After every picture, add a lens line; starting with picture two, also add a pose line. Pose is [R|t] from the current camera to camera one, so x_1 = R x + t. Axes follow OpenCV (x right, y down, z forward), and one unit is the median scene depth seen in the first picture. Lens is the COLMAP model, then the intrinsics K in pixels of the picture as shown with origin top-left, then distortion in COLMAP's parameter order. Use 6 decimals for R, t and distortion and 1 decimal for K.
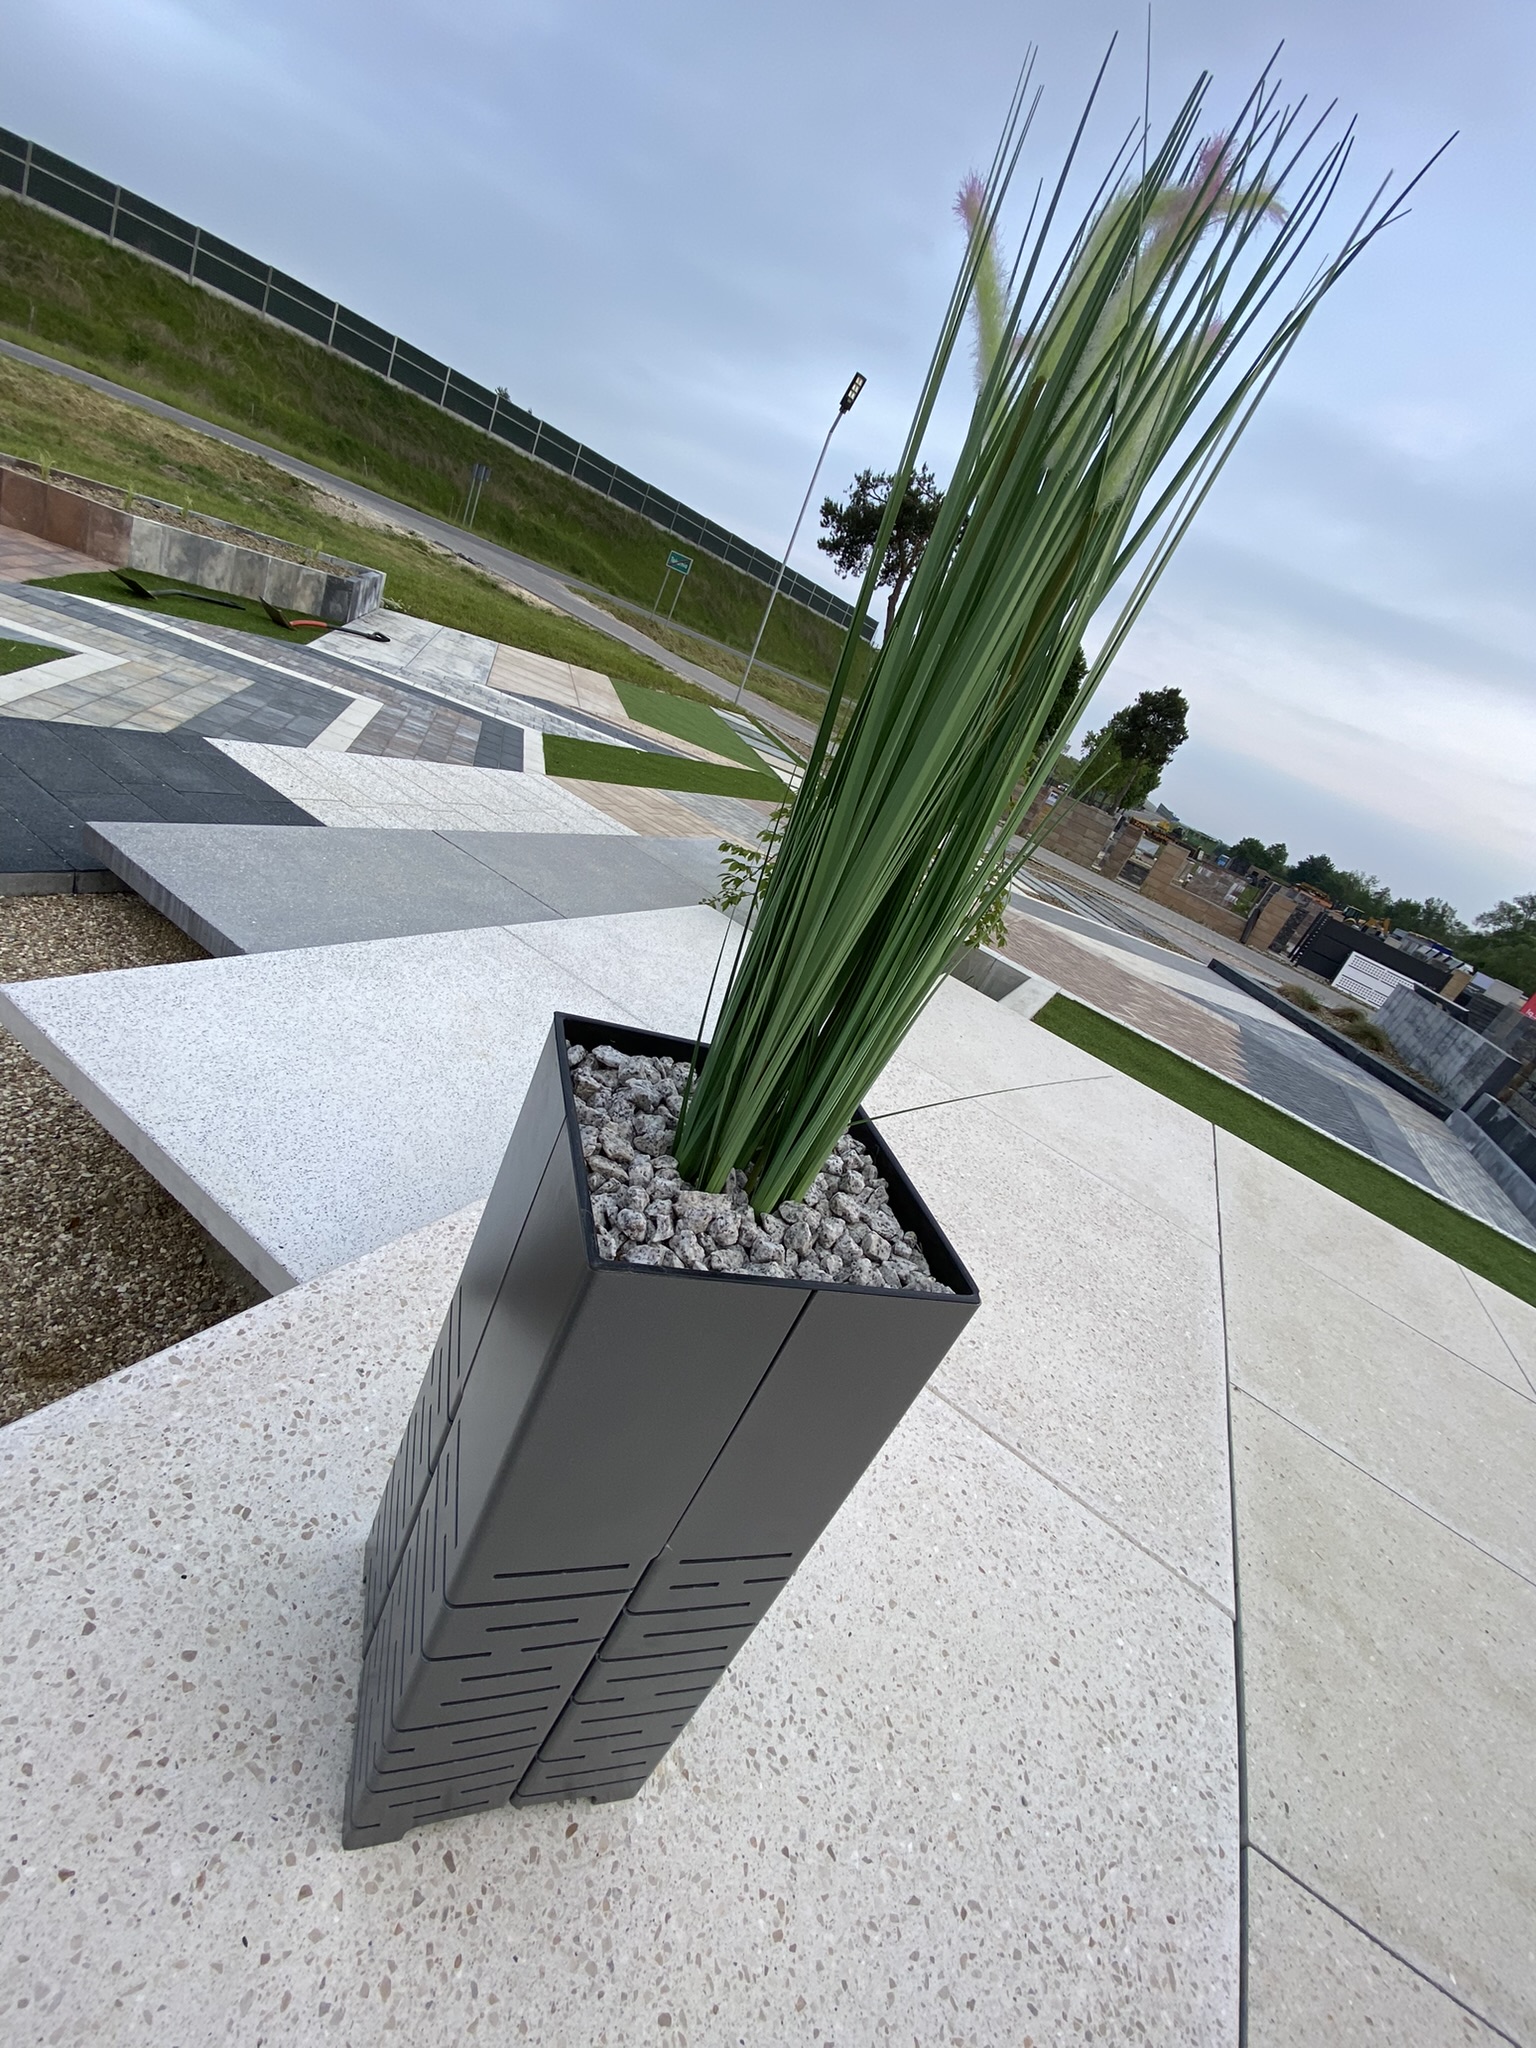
lens RADIAL K [[829.1, 0, 772.0], [0, 829.1, 1024.5], [0, 0, 1]] dist [0.015931, -0.018907]
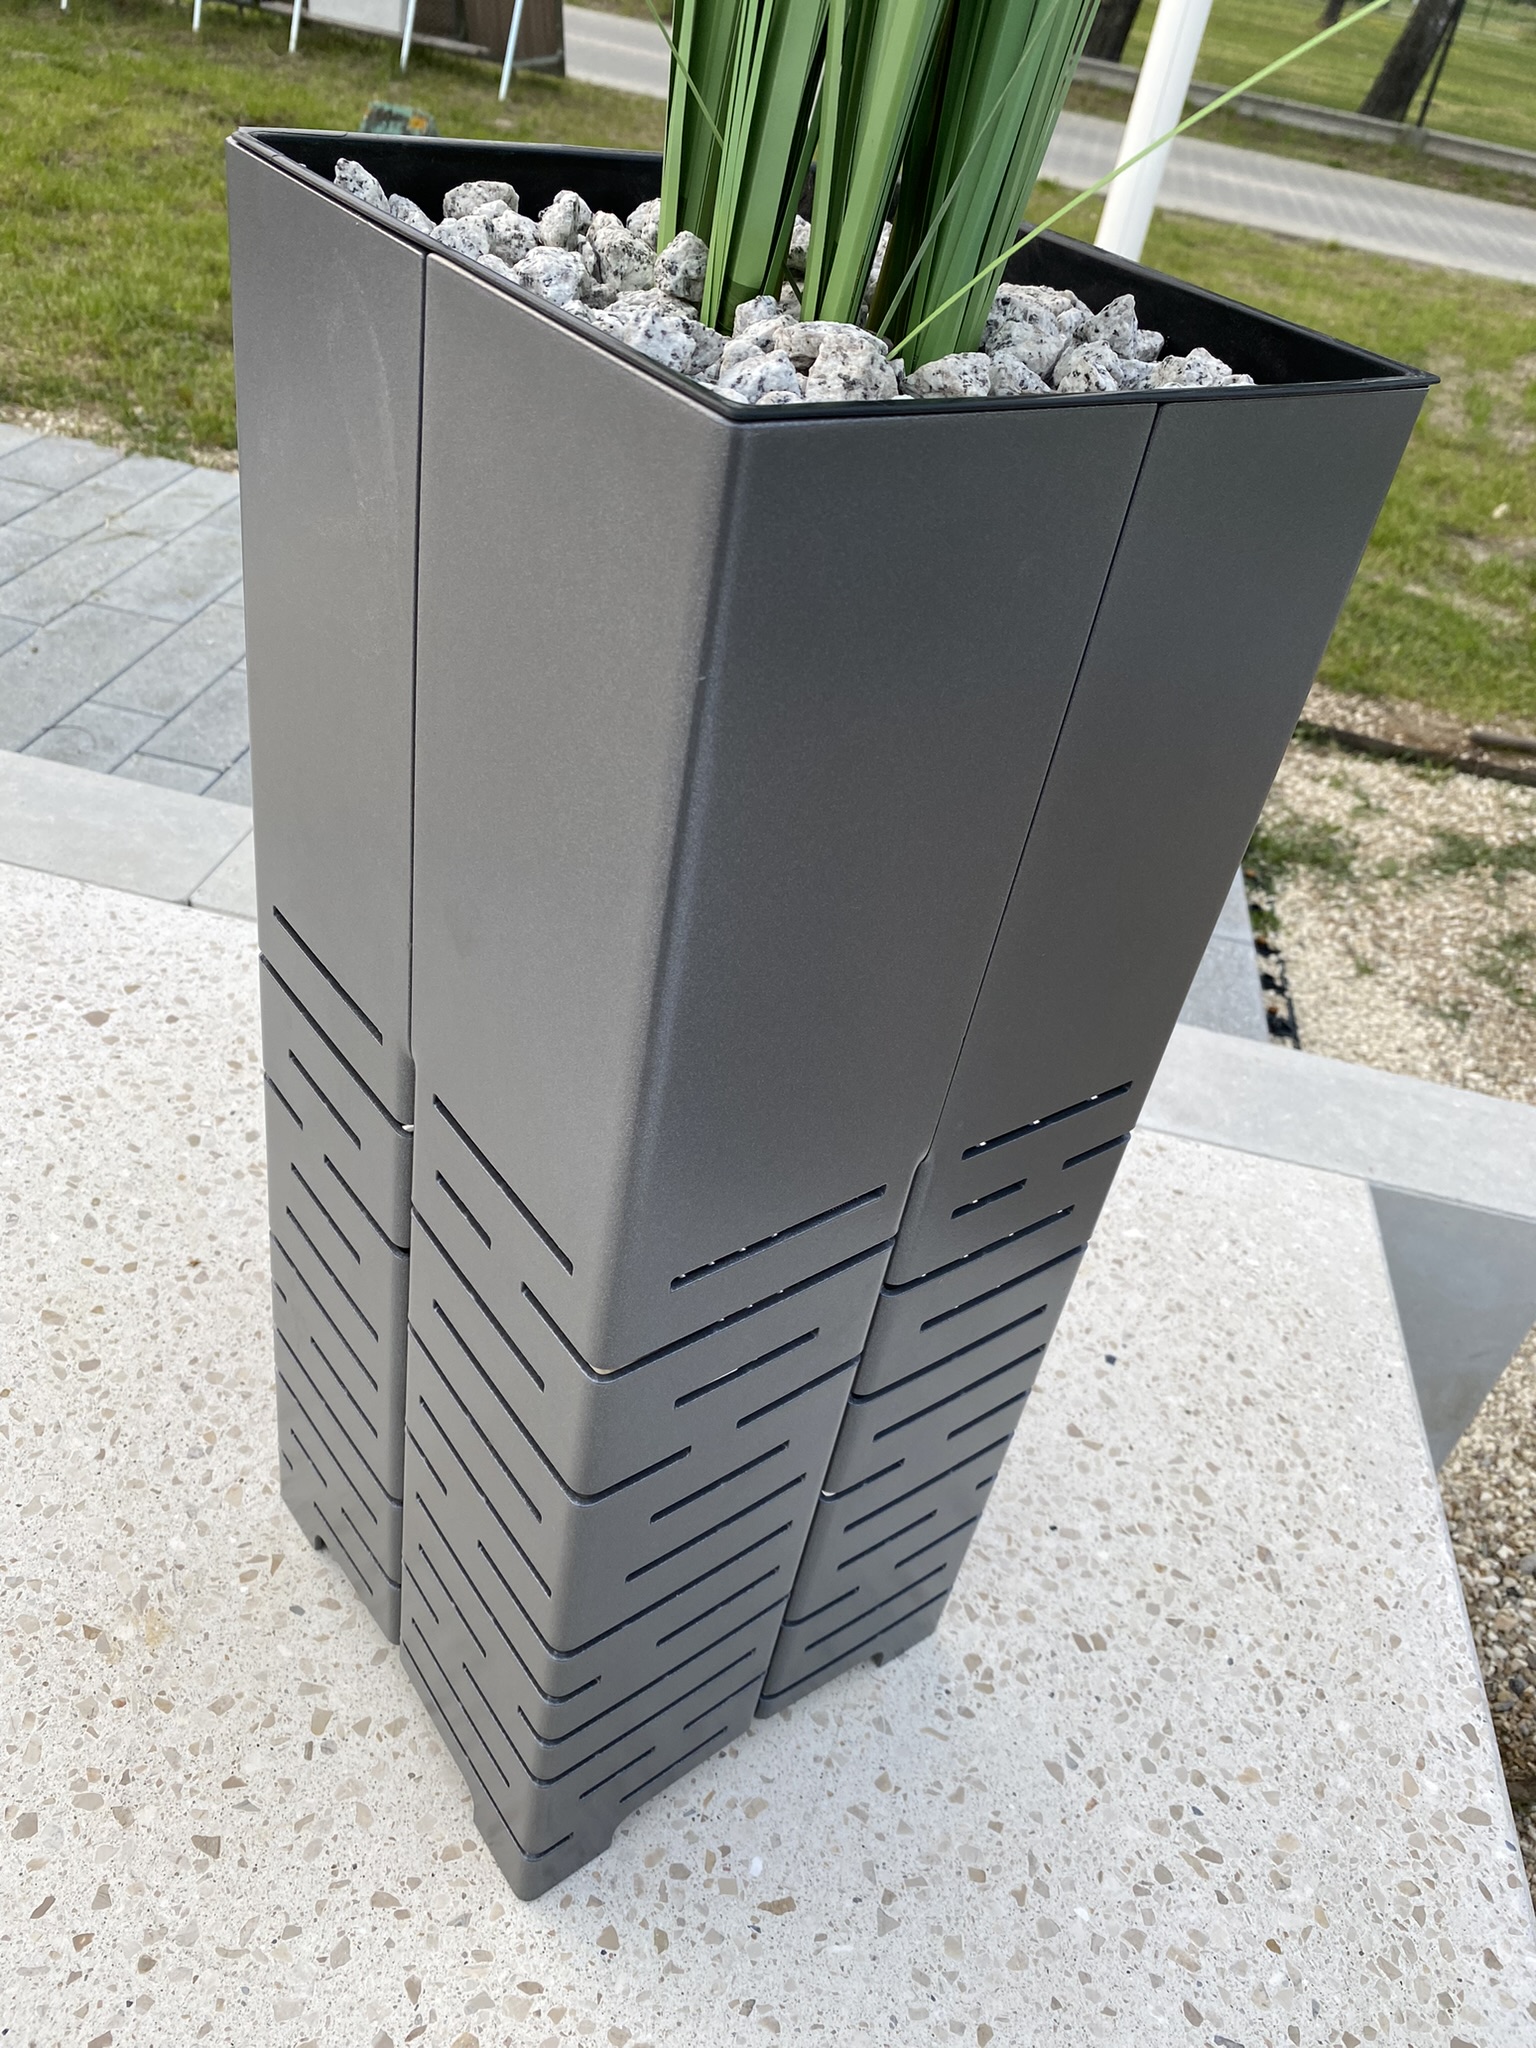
lens RADIAL K [[1591.3, 0, 781.5], [0, 1591.3, 973.9], [0, 0, 1]] dist [-0.004218, 0.000792]
pose [[-0.786033, -0.254129, -0.563533, 0.206649], [-0.610927, 0.458609, 0.645326, -0.151485], [0.094445, 0.851526, -0.515736, 1.175031]]
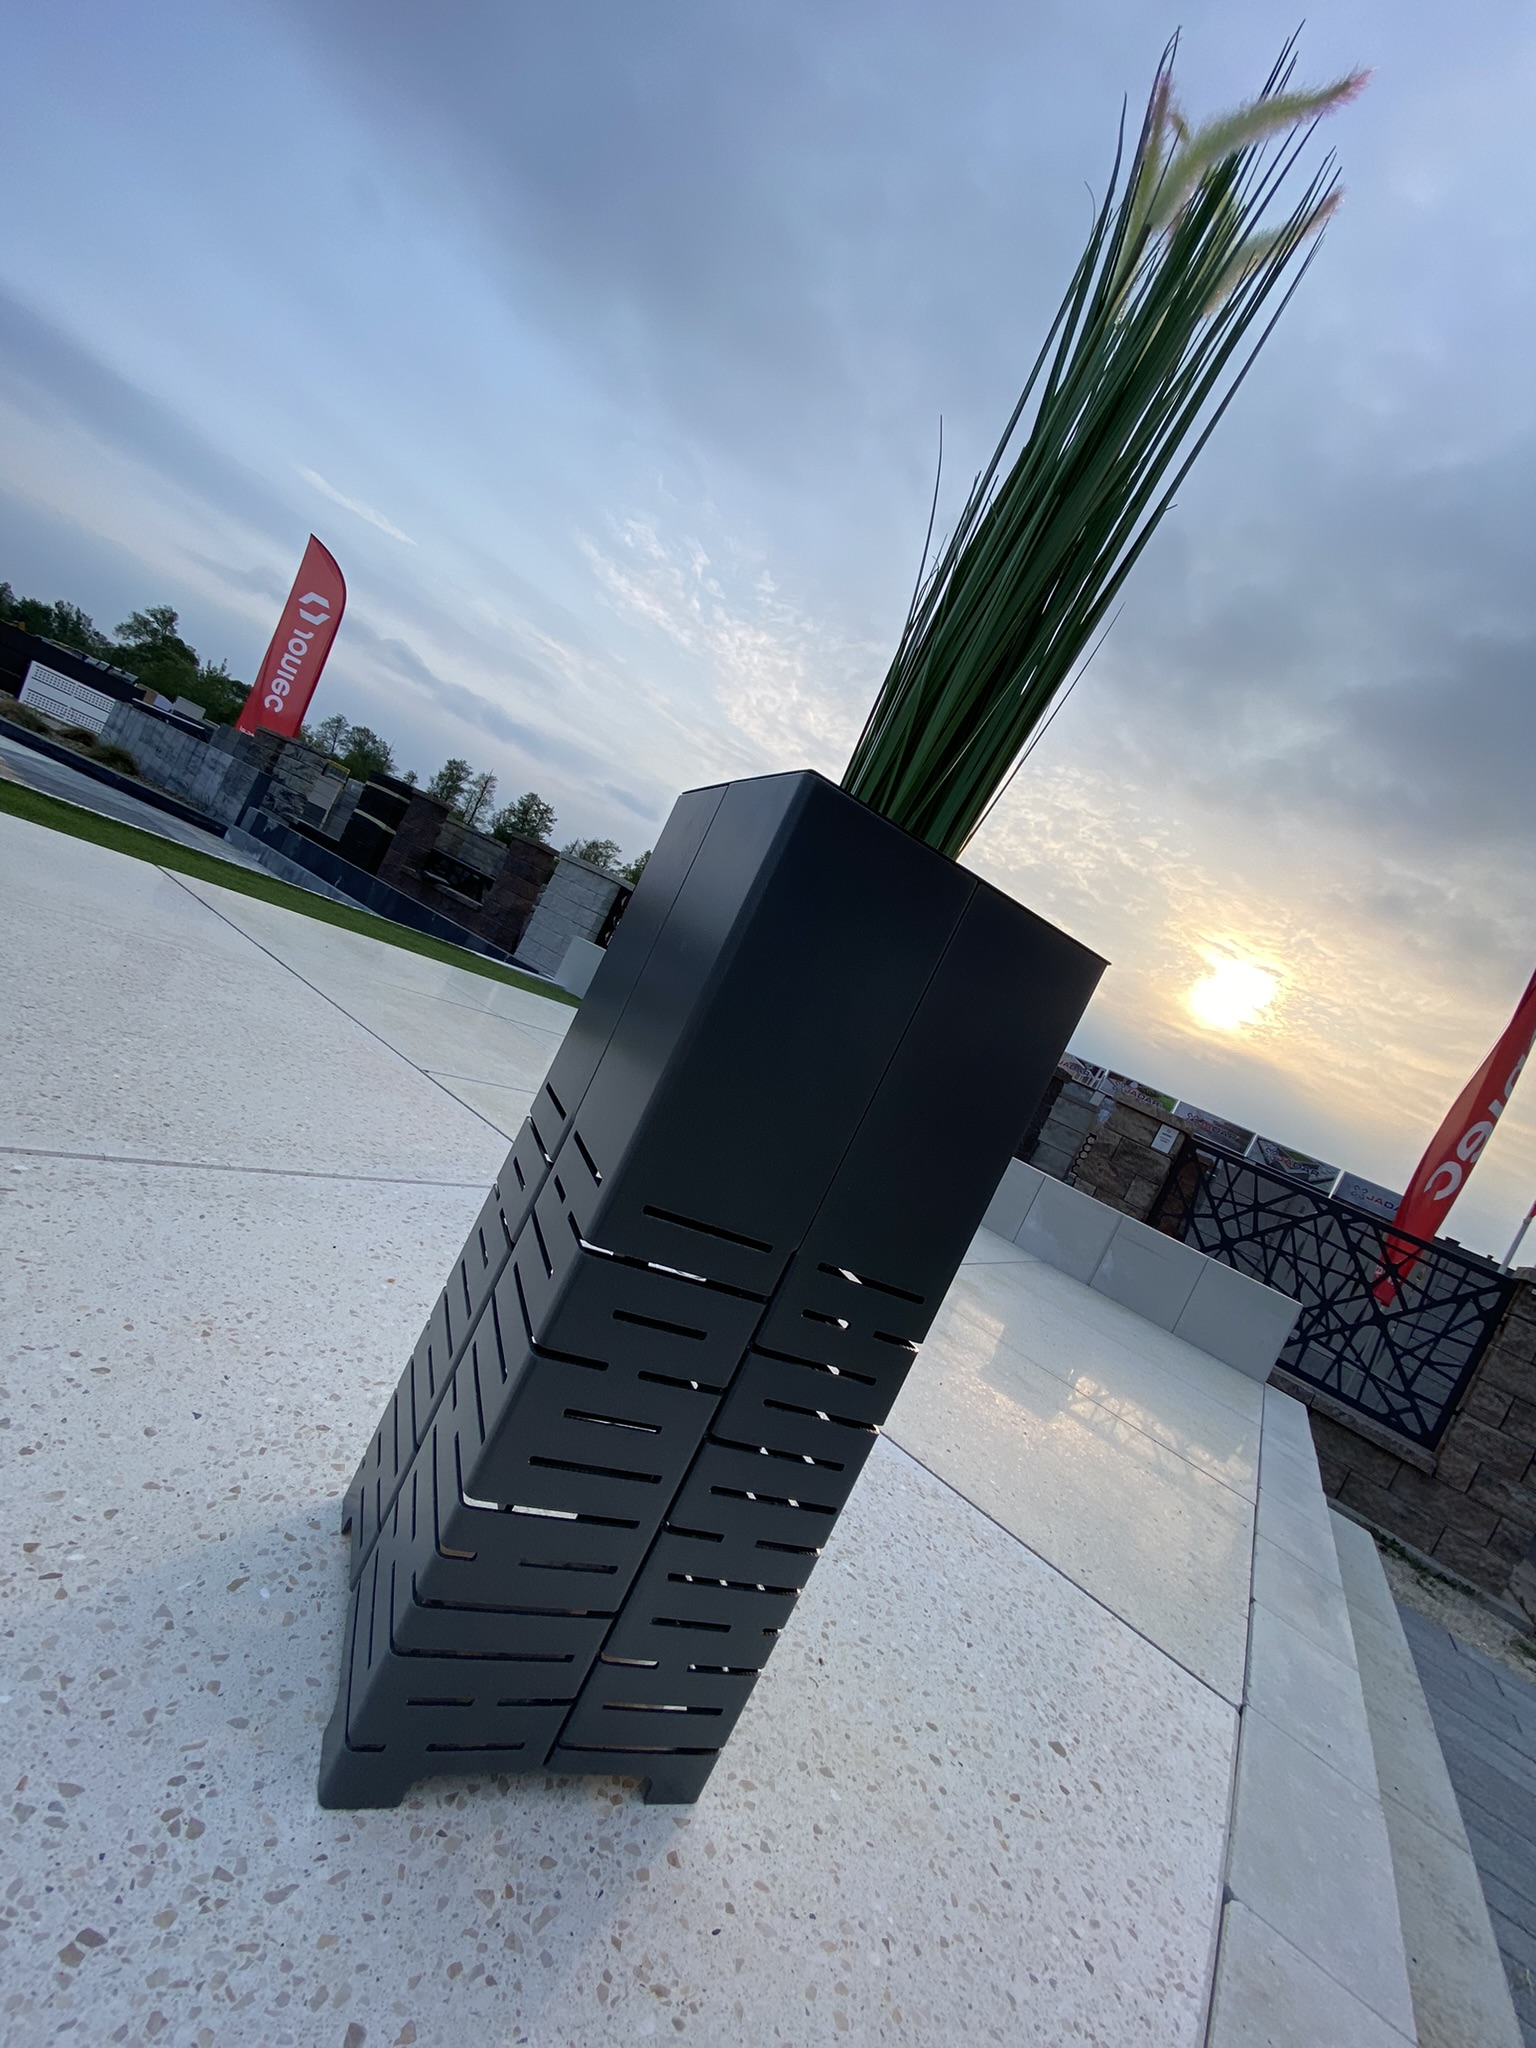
lens RADIAL K [[826.2, 0, 771.9], [0, 826.2, 1022.8], [0, 0, 1]] dist [0.016810, -0.019142]
pose [[0.237127, -0.340107, 0.909999, -0.791288], [0.033491, 0.939020, 0.342227, -0.018535], [-0.970901, -0.050675, 0.234058, 0.577627]]
